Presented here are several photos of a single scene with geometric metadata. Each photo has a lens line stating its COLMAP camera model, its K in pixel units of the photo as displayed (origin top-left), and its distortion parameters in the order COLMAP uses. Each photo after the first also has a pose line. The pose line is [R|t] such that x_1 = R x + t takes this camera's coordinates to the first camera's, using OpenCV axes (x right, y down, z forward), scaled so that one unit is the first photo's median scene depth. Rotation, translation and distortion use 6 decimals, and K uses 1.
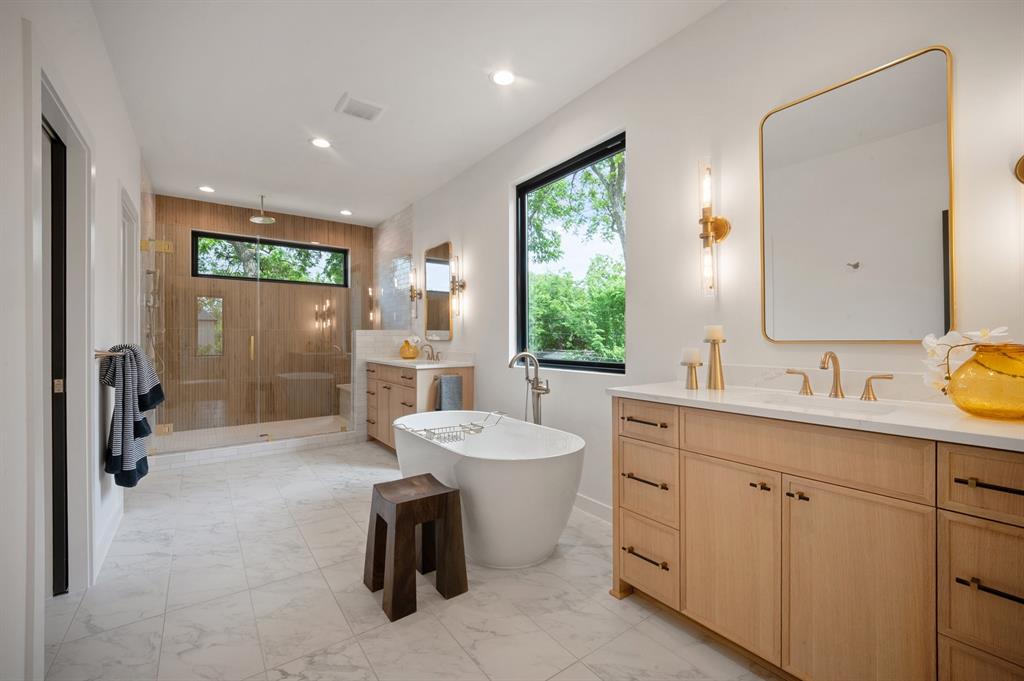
lens RADIAL K [[427.2, 0, 508.5], [0, 427.2, 339.4], [0, 0, 1]] dist [-0.003518, -0.000677]
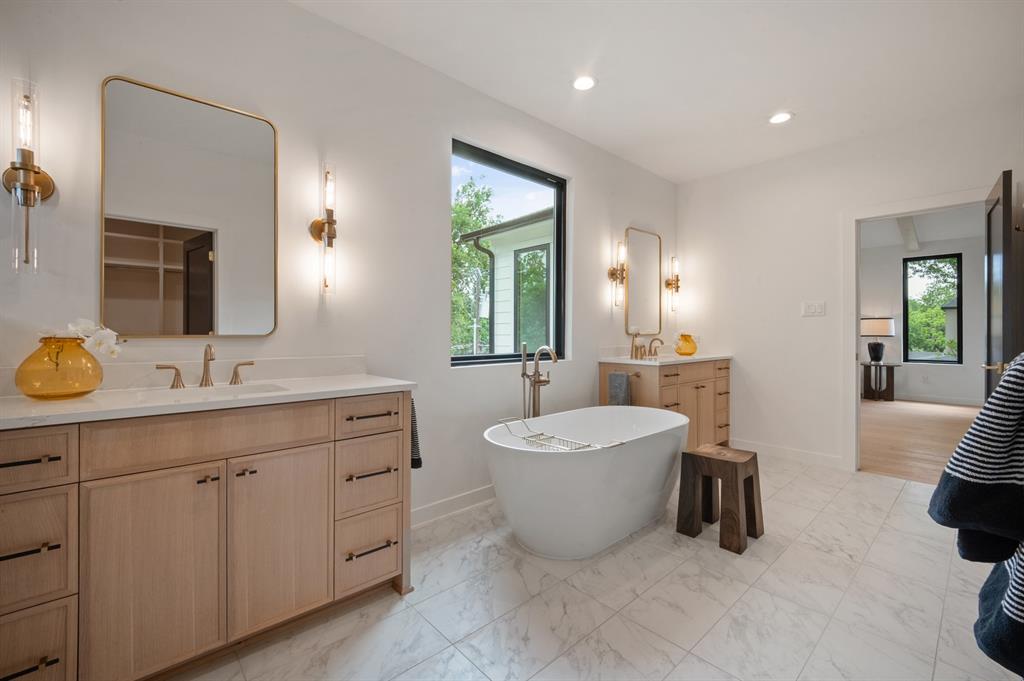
lens RADIAL K [[427.2, 0, 513.9], [0, 427.2, 332.4], [0, 0, 1]] dist [-0.003518, -0.000677]
pose [[-0.101722, -0.006636, 0.994791, -0.944908], [-0.002798, 0.999976, 0.006384, -0.010179], [-0.994809, -0.002134, -0.101738, 1.163659]]
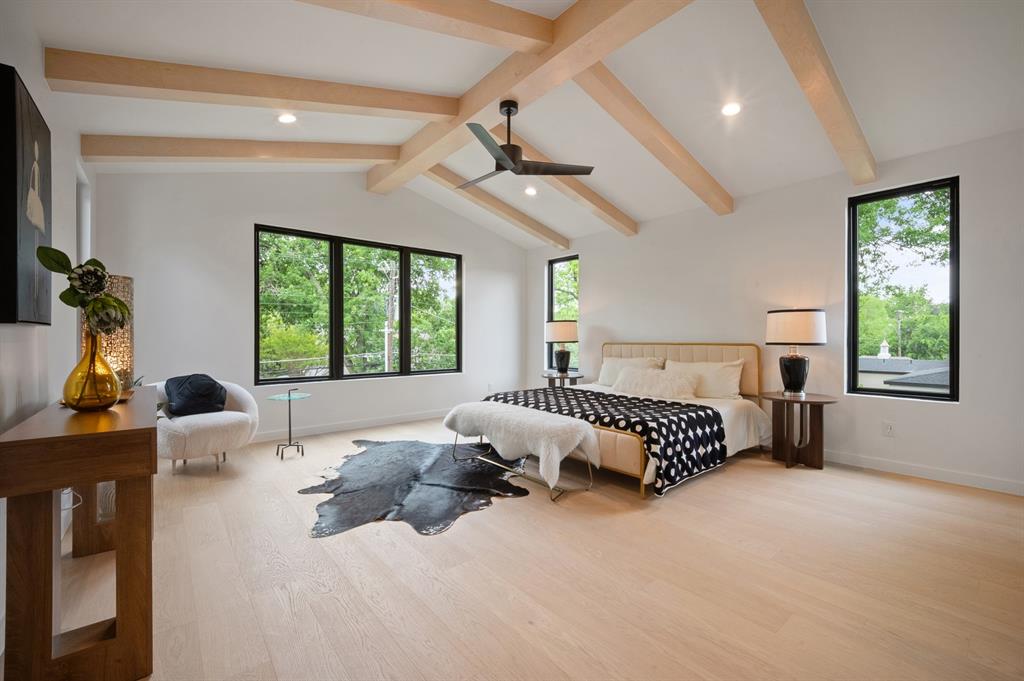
lens RADIAL K [[427.2, 0, 507.1], [0, 427.2, 337.1], [0, 0, 1]] dist [-0.003518, -0.000677]
pose [[-0.056799, -0.006230, 0.998366, -0.661398], [0.002090, 0.999978, 0.006359, -0.010292], [-0.998383, 0.002448, -0.056784, 0.765126]]
